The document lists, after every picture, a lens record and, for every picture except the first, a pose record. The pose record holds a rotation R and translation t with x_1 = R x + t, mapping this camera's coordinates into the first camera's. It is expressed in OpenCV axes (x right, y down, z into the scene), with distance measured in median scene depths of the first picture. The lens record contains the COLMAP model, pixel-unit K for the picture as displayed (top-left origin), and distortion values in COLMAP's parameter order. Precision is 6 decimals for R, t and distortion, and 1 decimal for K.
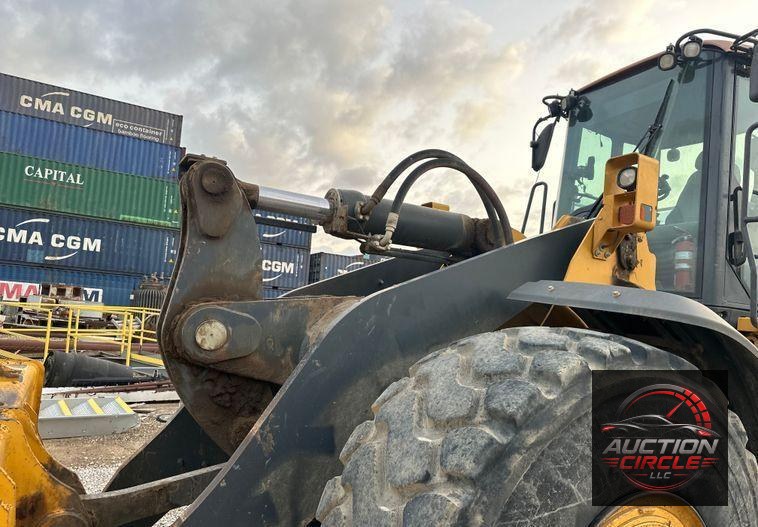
lens RADIAL K [[498.4, 0, 377.9], [0, 498.4, 275.1], [0, 0, 1]] dist [0.000681, -0.031384]
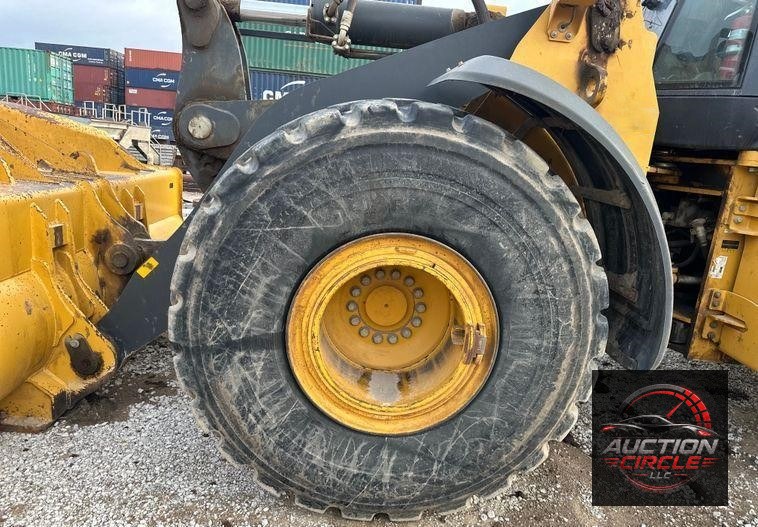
lens RADIAL K [[498.4, 0, 377.9], [0, 498.4, 275.1], [0, 0, 1]] dist [0.000681, -0.031384]
pose [[0.904855, 0.100006, -0.413806, 0.662570], [0.022581, 0.959374, 0.281232, 0.134544], [0.425120, -0.263818, 0.865837, -0.040290]]
